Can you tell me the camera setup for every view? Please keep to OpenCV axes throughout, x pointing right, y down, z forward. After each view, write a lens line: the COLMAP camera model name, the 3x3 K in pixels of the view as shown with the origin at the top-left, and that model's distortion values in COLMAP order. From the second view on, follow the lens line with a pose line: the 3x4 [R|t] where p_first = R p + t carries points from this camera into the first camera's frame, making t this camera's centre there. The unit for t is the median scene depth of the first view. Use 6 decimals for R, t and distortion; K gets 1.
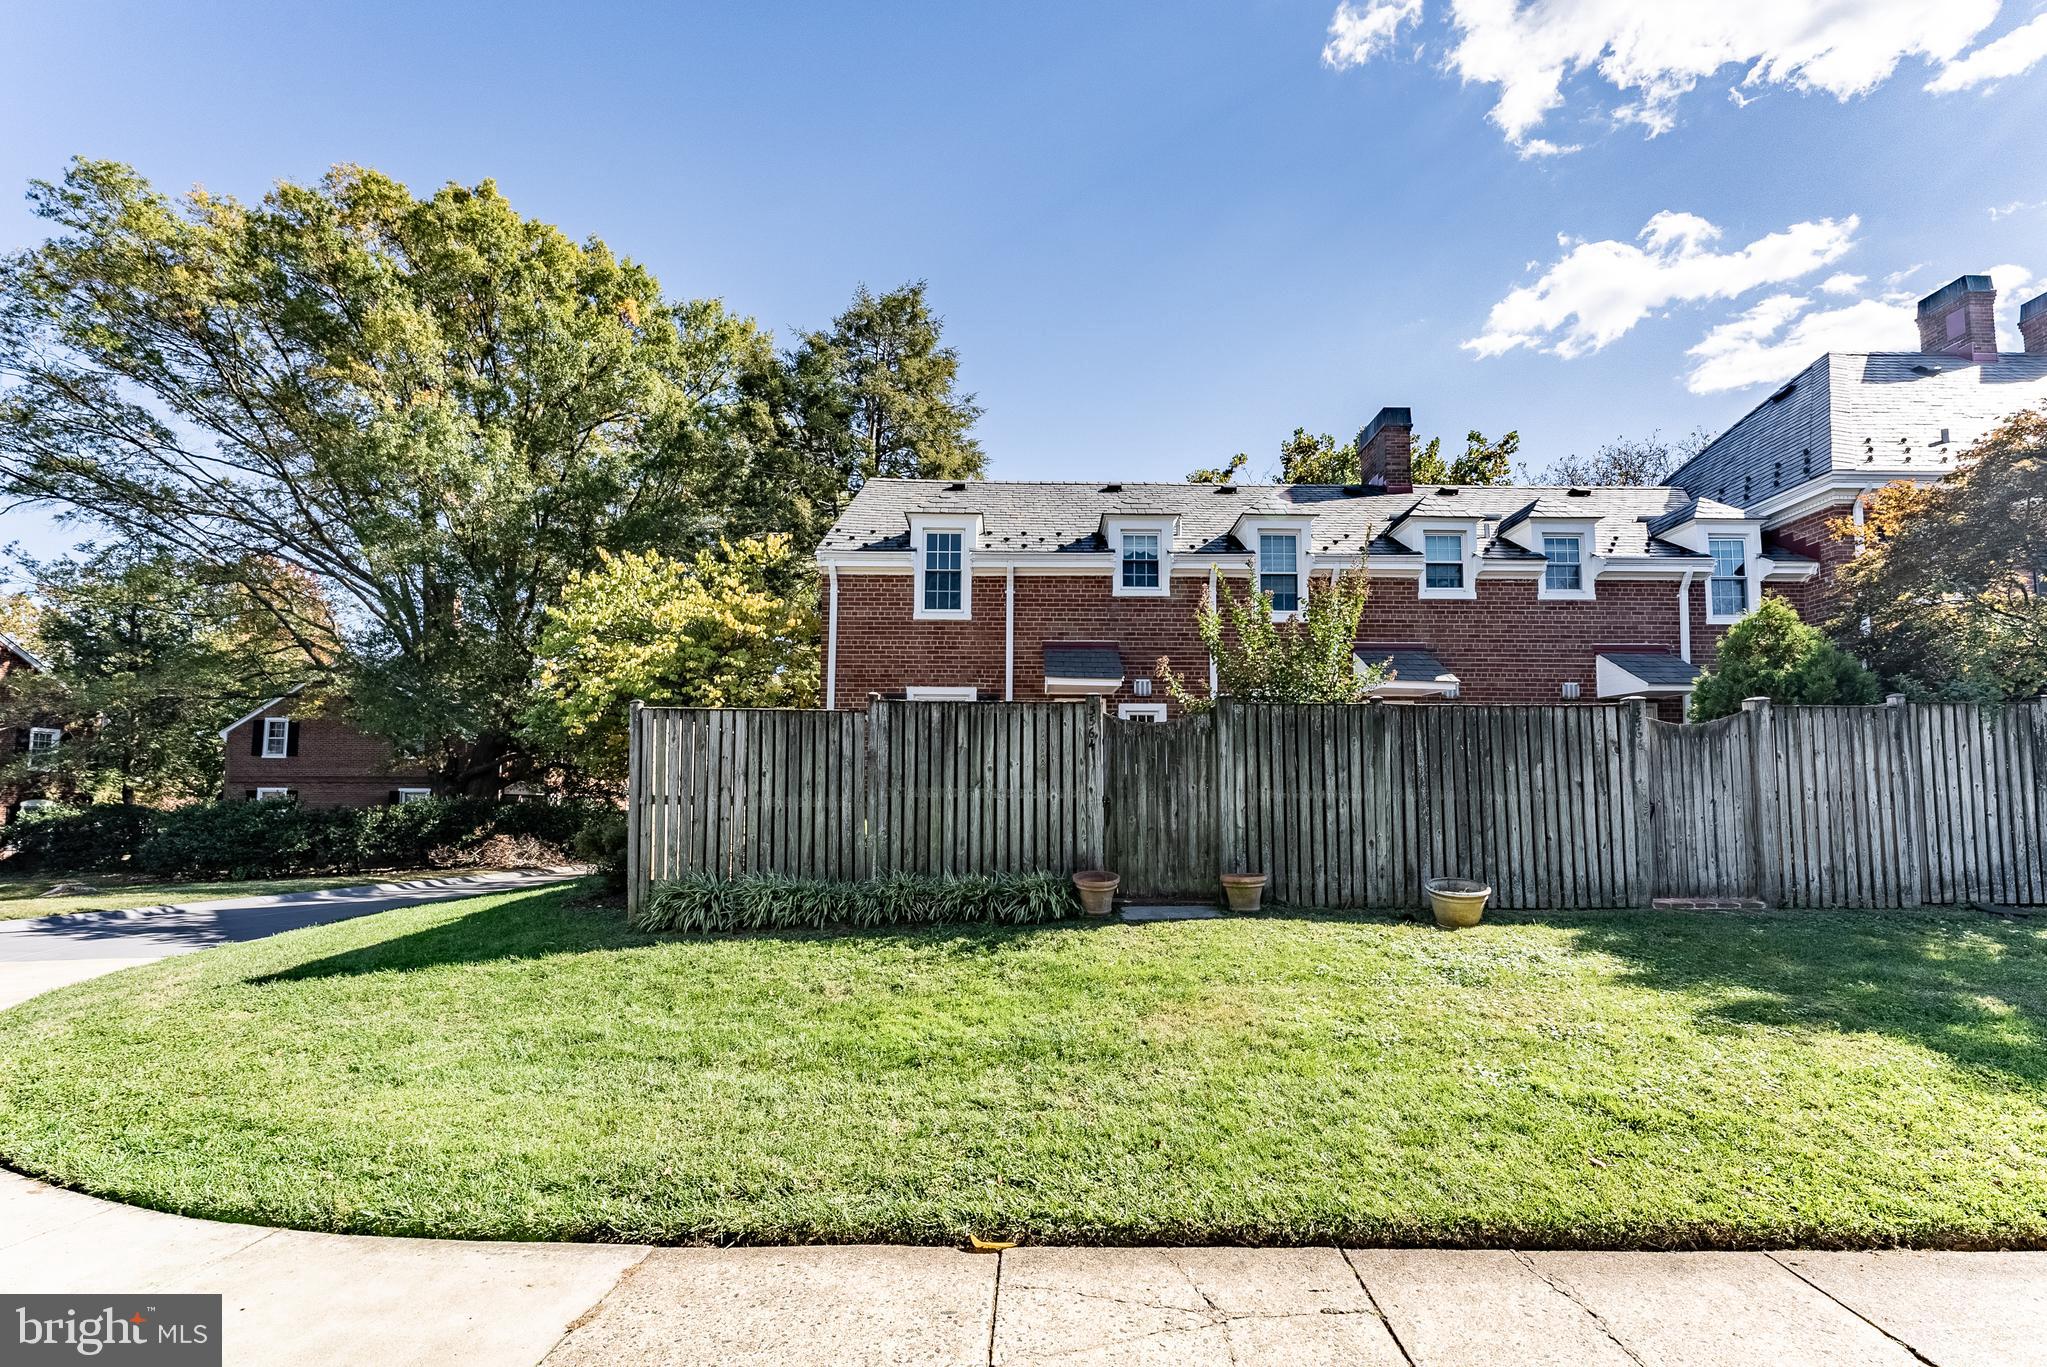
lens RADIAL K [[806.0, 0, 954.8], [0, 806.0, 768.9], [0, 0, 1]] dist [0.001289, 0.000543]
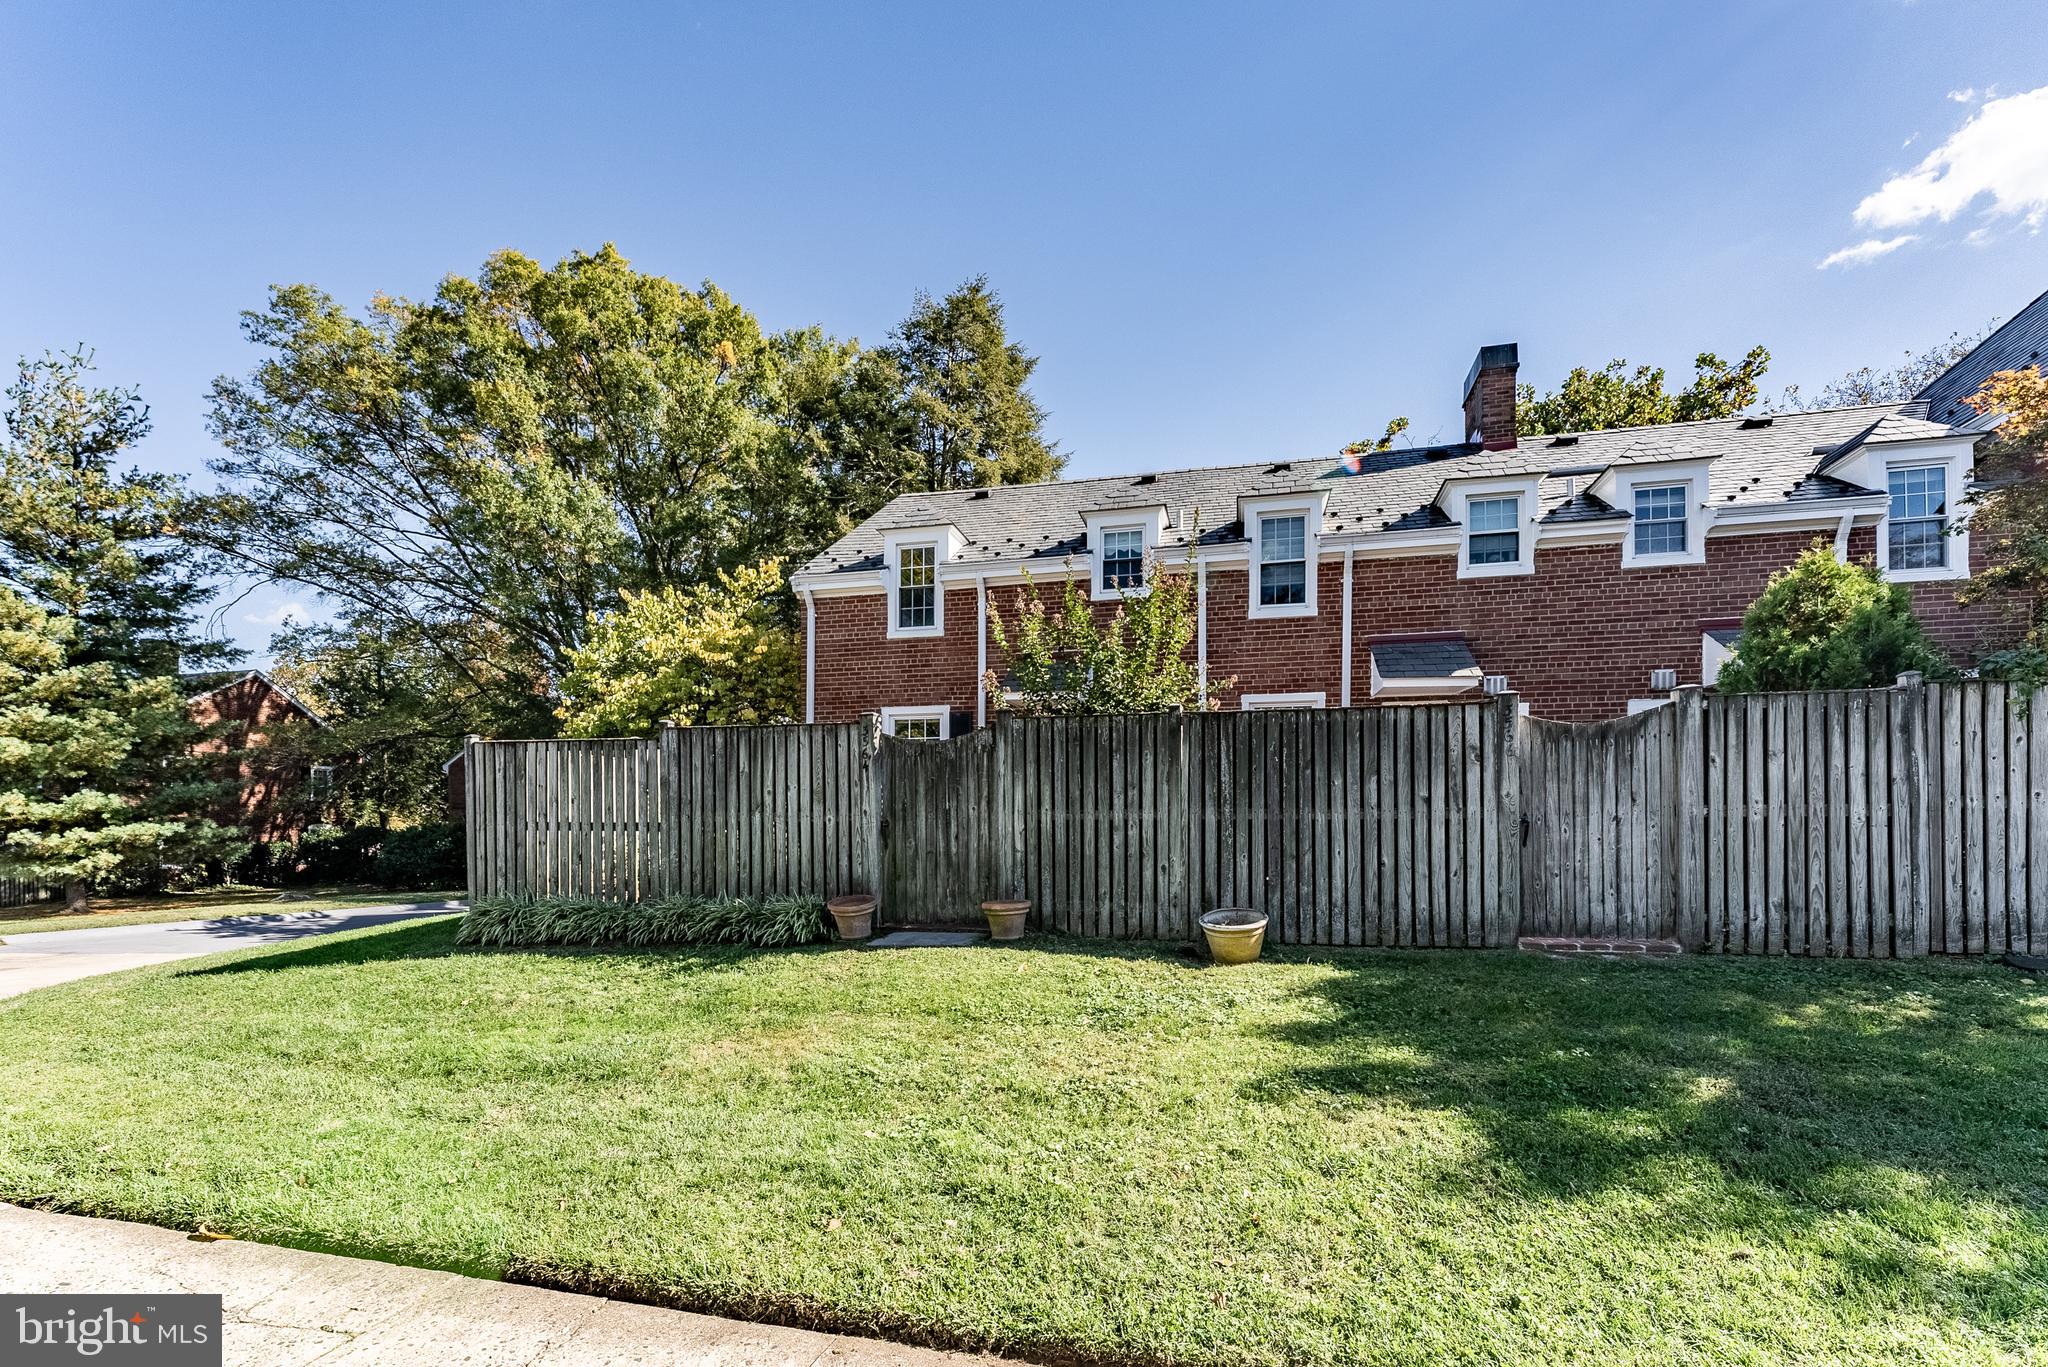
lens RADIAL K [[806.4, 0, 915.0], [0, 806.4, 831.3], [0, 0, 1]] dist [0.001289, 0.000543]
pose [[0.973262, -0.005042, -0.229640, 0.216423], [0.017763, 0.998417, 0.053358, -0.001102], [0.229008, -0.056011, 0.971812, 0.030241]]
